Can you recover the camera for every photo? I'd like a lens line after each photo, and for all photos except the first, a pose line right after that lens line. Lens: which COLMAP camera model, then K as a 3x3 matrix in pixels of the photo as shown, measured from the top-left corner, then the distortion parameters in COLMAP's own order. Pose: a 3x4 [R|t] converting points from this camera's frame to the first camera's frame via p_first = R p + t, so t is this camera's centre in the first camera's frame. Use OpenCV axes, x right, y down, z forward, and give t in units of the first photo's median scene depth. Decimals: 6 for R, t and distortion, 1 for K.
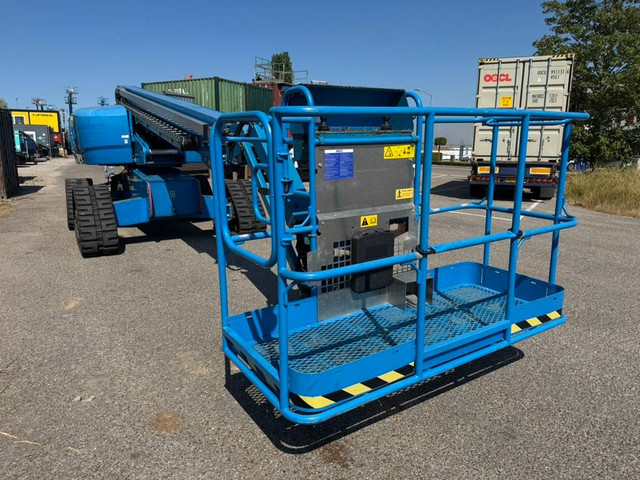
lens RADIAL K [[449.8, 0, 320.0], [0, 449.8, 240.0], [0, 0, 1]] dist [0.063647, -0.089251]
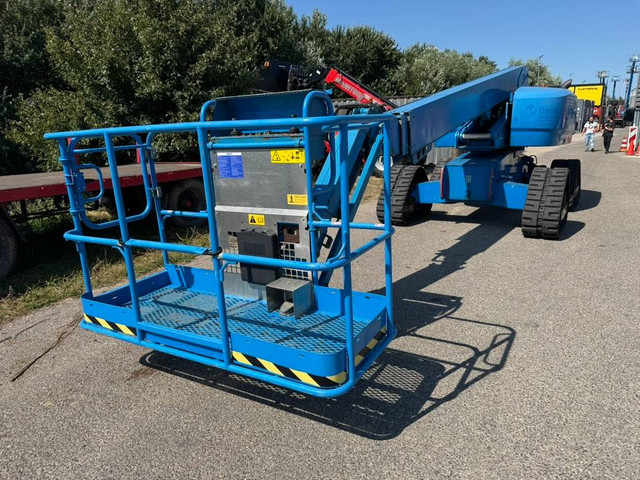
lens RADIAL K [[449.8, 0, 320.0], [0, 449.8, 240.0], [0, 0, 1]] dist [0.063647, -0.089251]
pose [[0.456555, 0.205331, -0.865677, 0.491831], [-0.155633, 0.976433, 0.149521, -0.078777], [0.875977, 0.066463, 0.477752, 0.273184]]
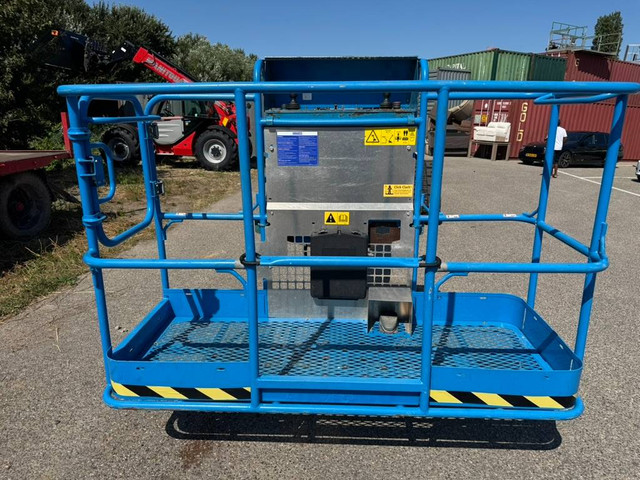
lens RADIAL K [[451.1, 0, 320.0], [0, 451.1, 240.0], [0, 0, 1]] dist [0.027457, -0.036773]
pose [[0.816225, 0.164651, -0.553776, 0.245335], [-0.137163, 0.986351, 0.091099, -0.032728], [0.561216, 0.001600, 0.827668, 0.123537]]
